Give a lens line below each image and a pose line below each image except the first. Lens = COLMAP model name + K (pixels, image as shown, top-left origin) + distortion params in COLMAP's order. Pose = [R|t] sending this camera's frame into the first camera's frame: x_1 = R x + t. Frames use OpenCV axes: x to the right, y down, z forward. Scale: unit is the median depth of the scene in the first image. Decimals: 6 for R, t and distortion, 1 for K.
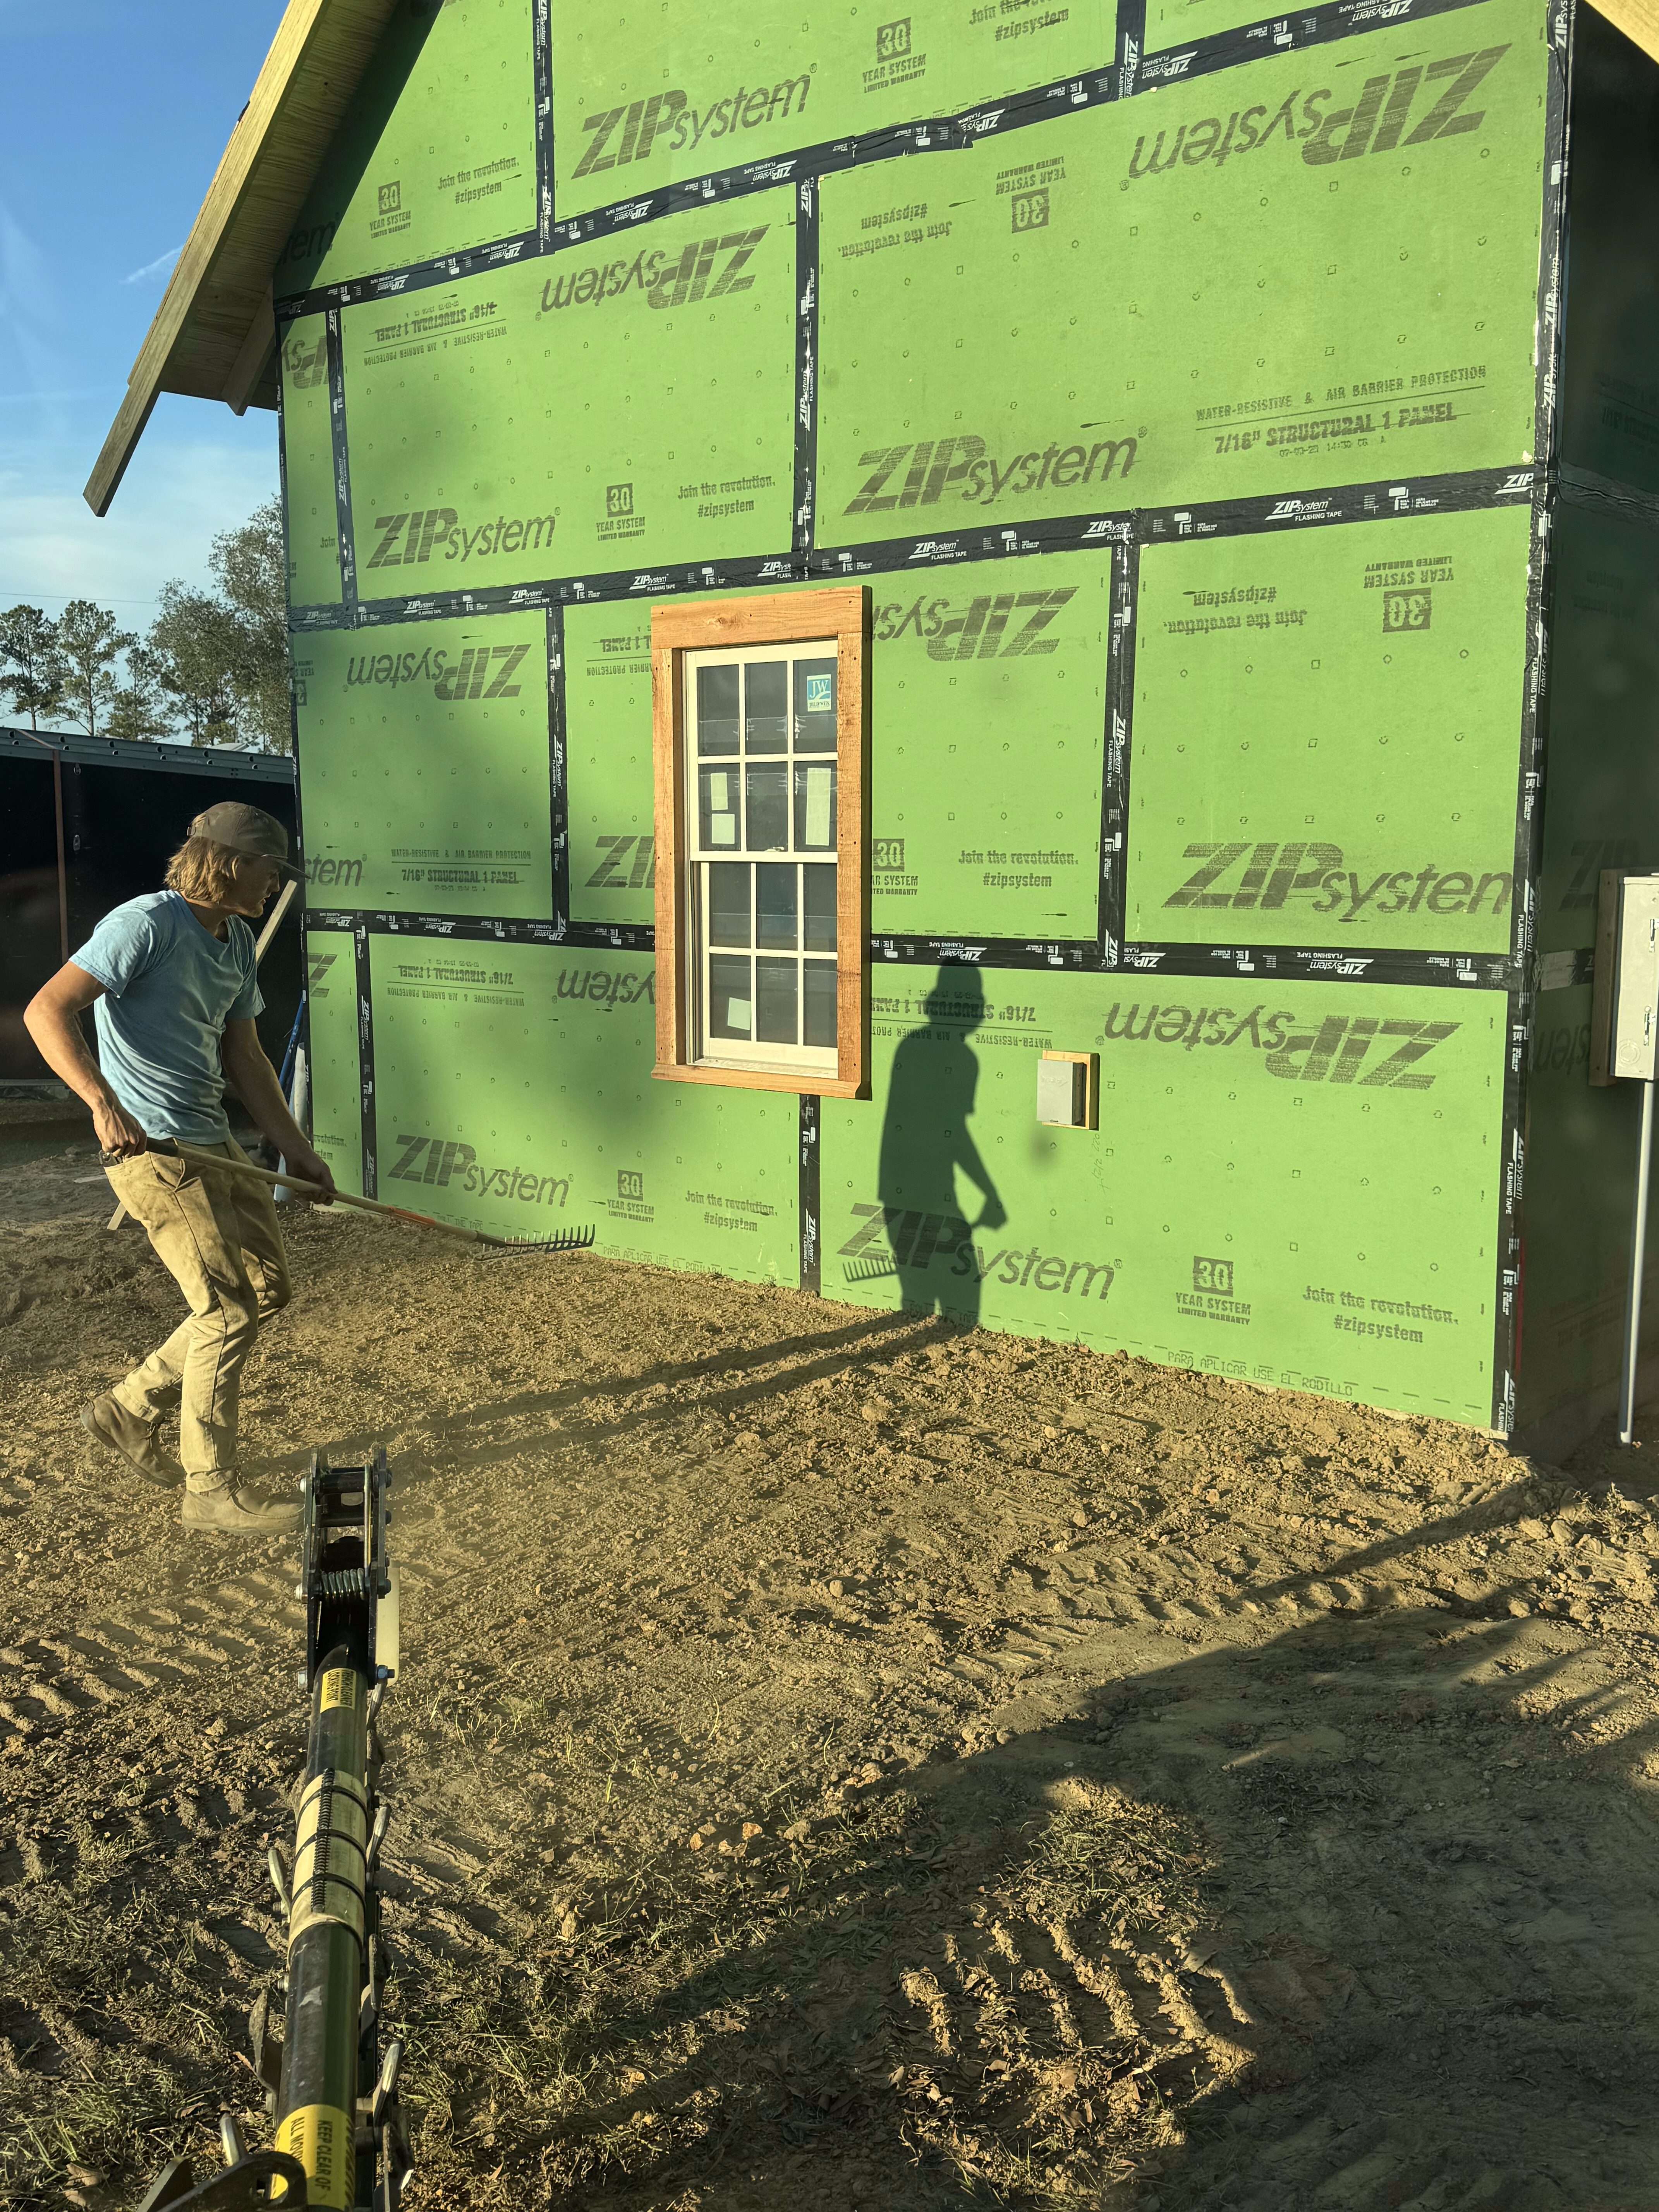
lens RADIAL K [[2133.3, 0, 829.0], [0, 2133.3, 1104.2], [0, 0, 1]] dist [0.061572, 0.000000]
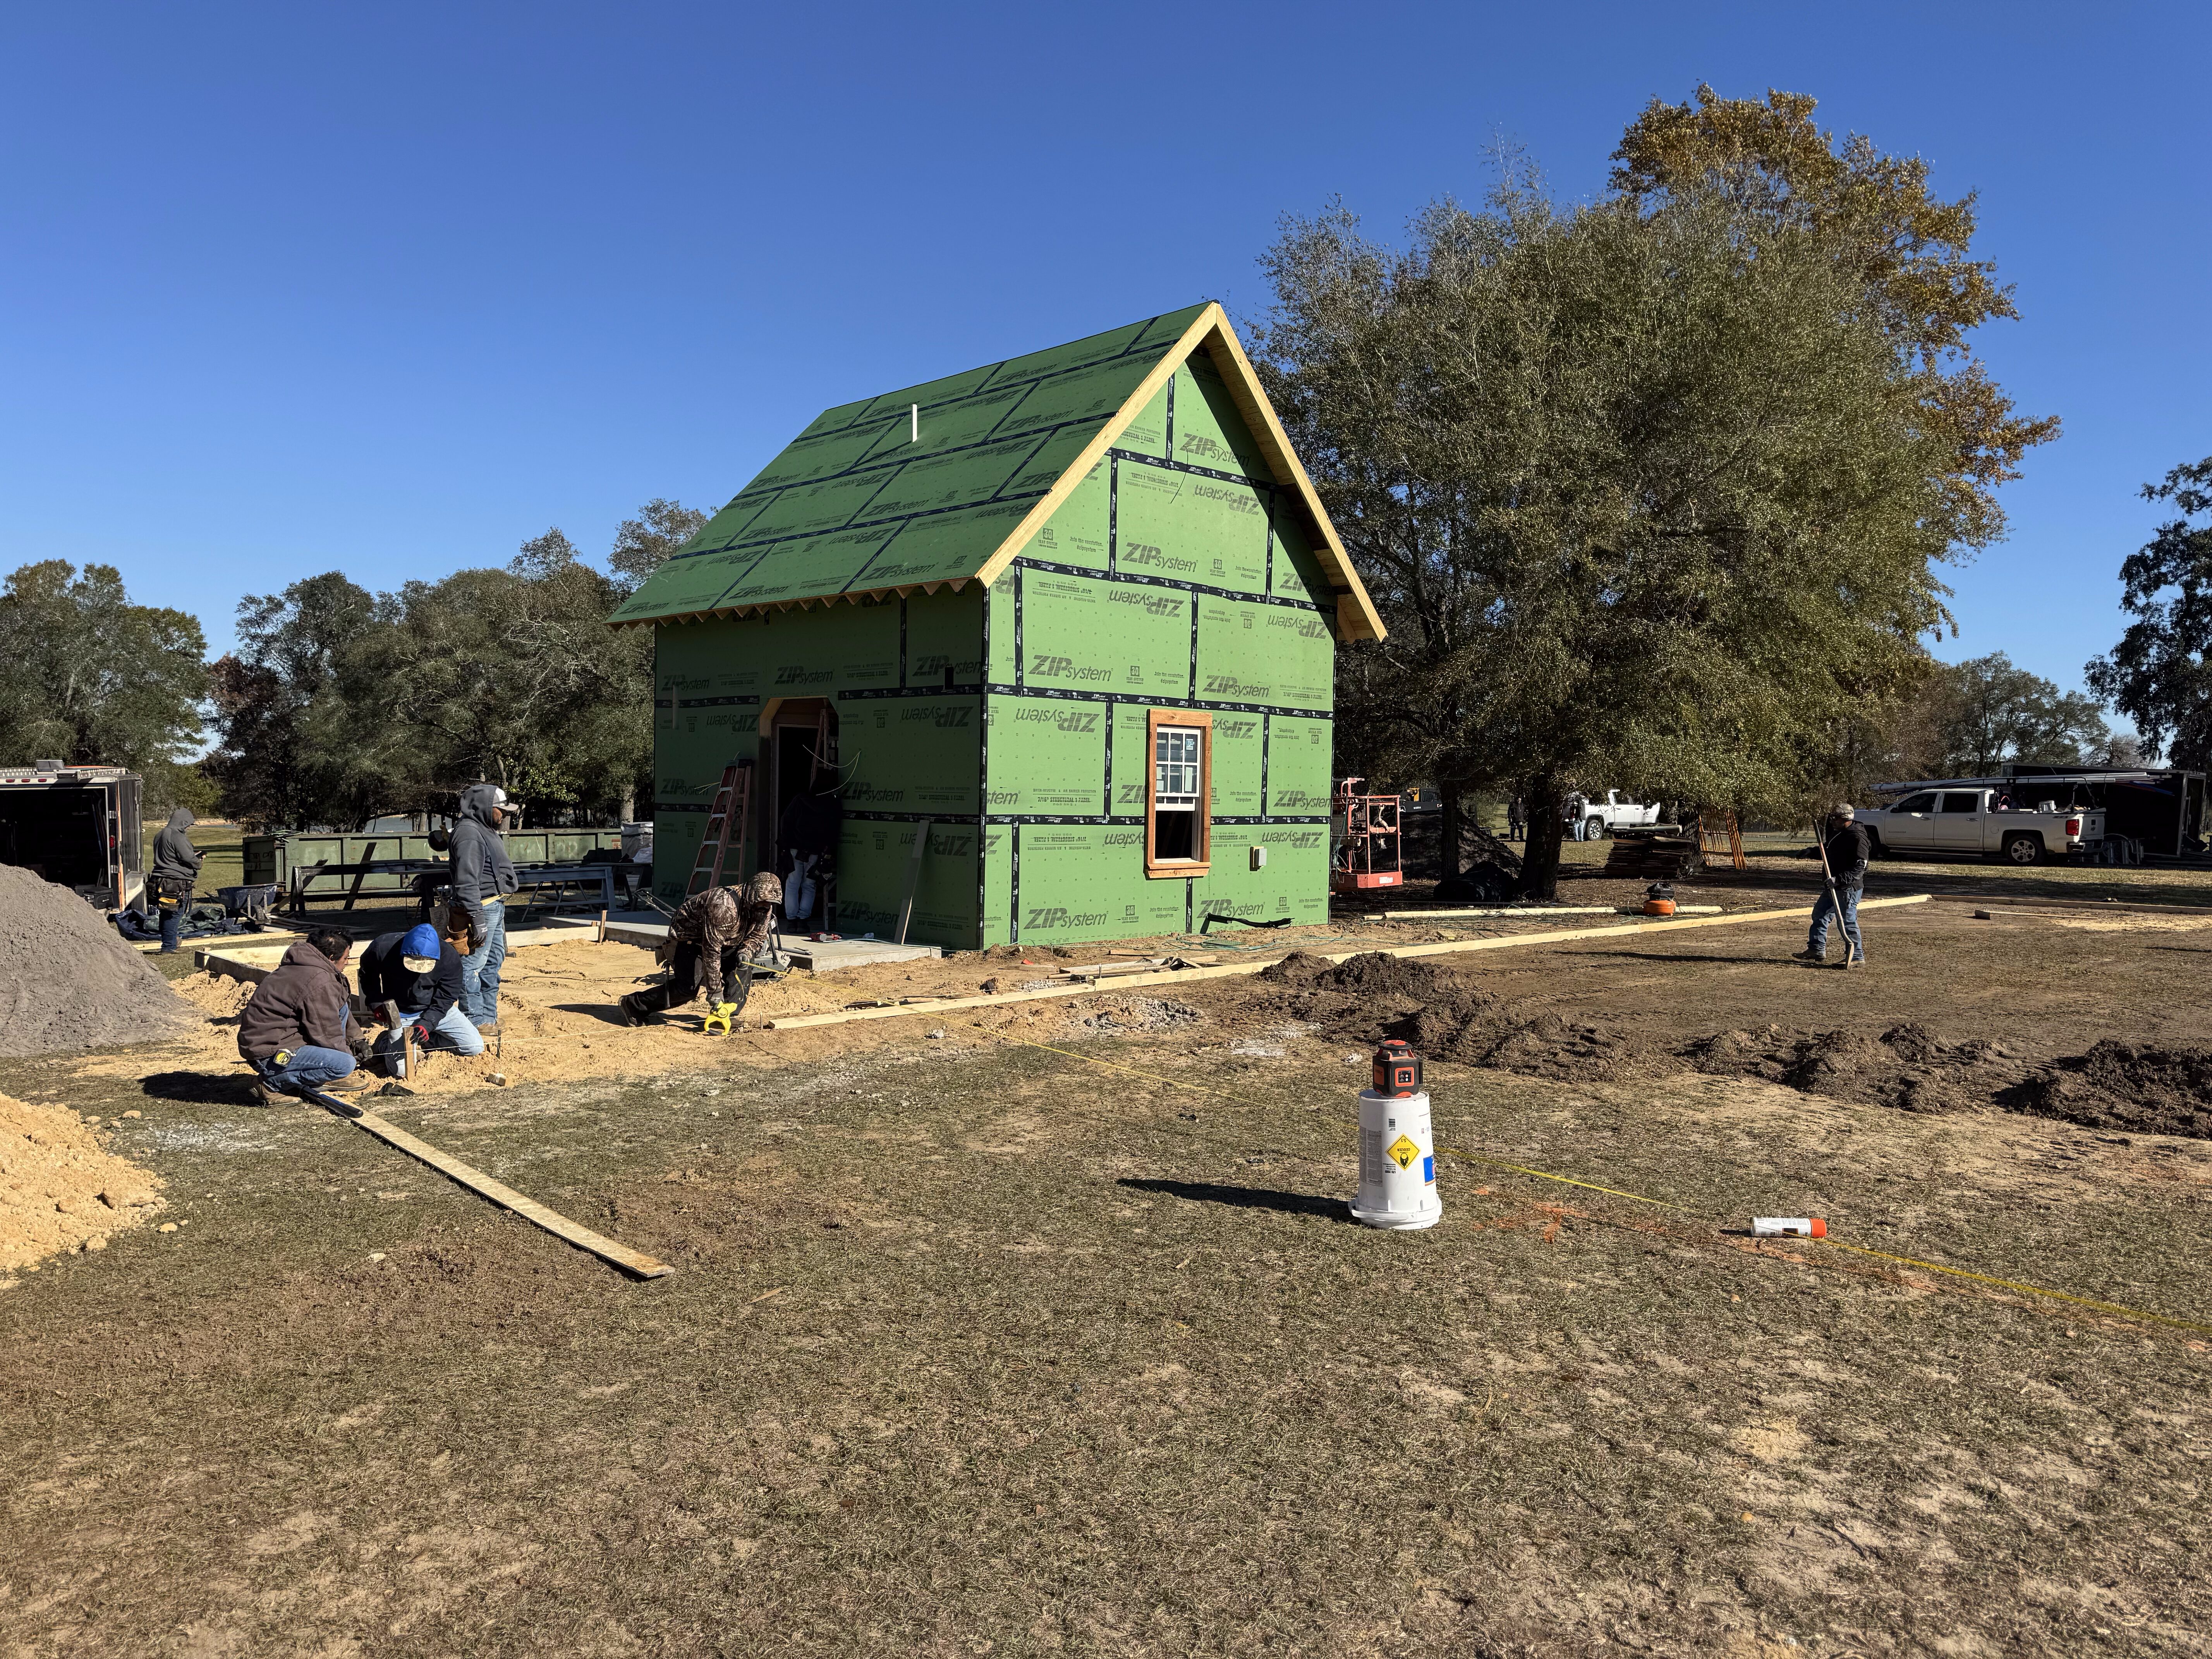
lens RADIAL K [[1552.4, 0, 1105.6], [0, 1552.4, 833.3], [0, 0, 1]] dist [0.000063, 0.000009]
pose [[0.071221, -0.024687, 0.997155, -2.399573], [0.107159, 0.994097, 0.016958, -0.112543], [-0.991688, 0.105646, 0.073446, 0.991070]]
